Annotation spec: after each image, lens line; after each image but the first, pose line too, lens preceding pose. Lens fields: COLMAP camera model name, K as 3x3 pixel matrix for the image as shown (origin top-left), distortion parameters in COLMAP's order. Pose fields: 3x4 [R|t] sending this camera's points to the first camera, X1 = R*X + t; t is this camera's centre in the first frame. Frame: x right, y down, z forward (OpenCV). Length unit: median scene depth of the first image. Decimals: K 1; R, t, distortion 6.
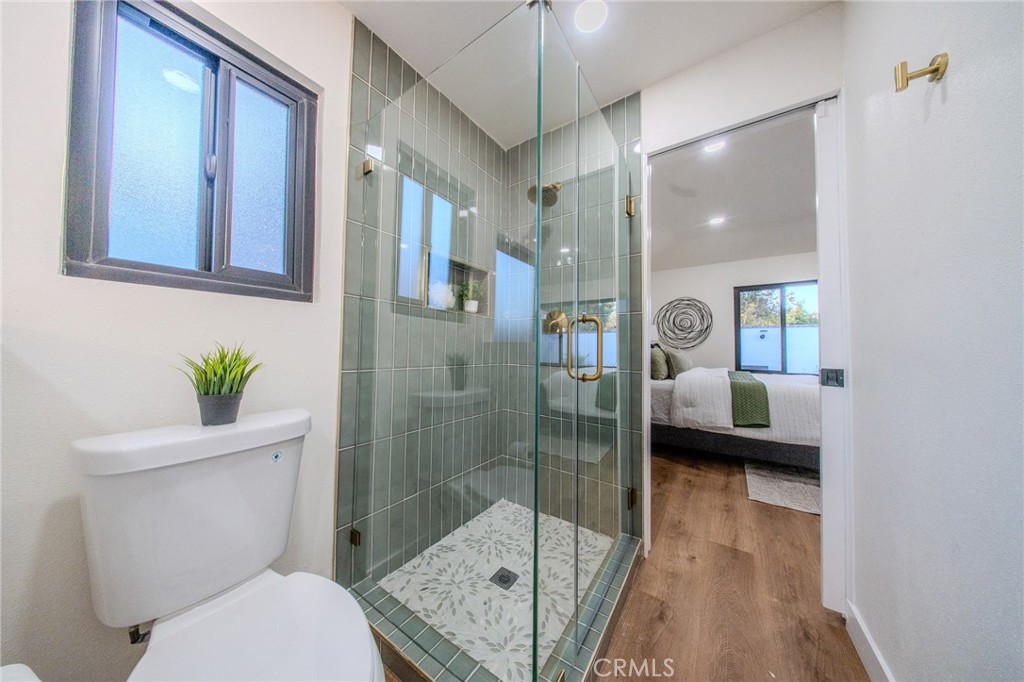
lens RADIAL K [[300.3, 0, 512.7], [0, 300.3, 339.6], [0, 0, 1]] dist [-0.001417, -0.001043]
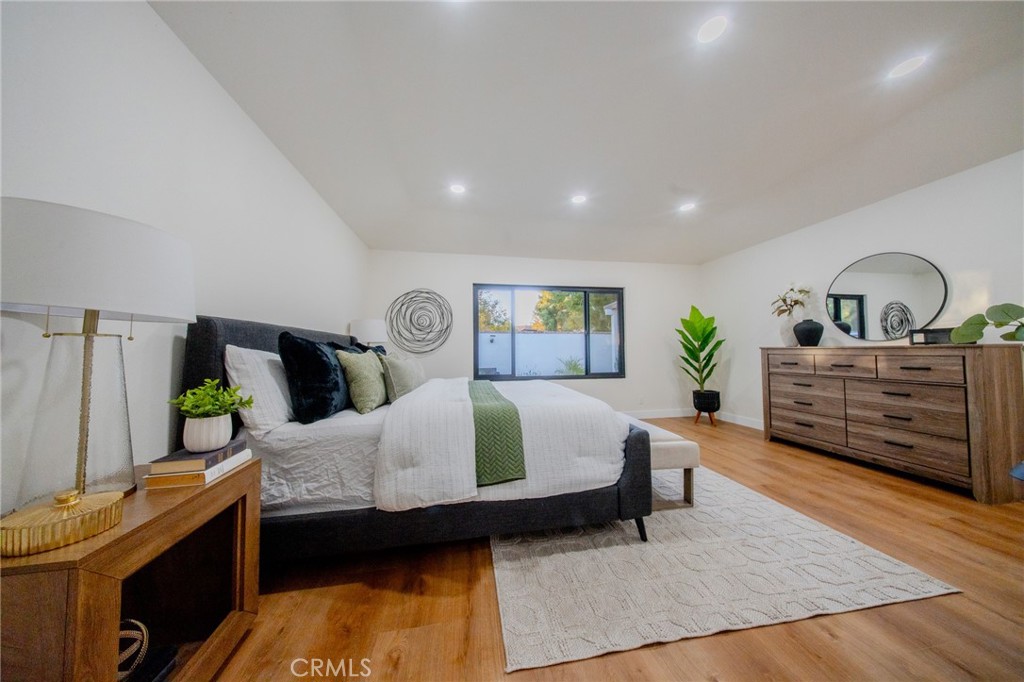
lens RADIAL K [[300.3, 0, 514.7], [0, 300.3, 338.2], [0, 0, 1]] dist [-0.001417, -0.001043]
pose [[0.708236, 0.018950, 0.705721, 0.402036], [-0.004973, 0.999749, -0.021855, 0.015724], [-0.705958, 0.011968, 0.708152, 0.576199]]
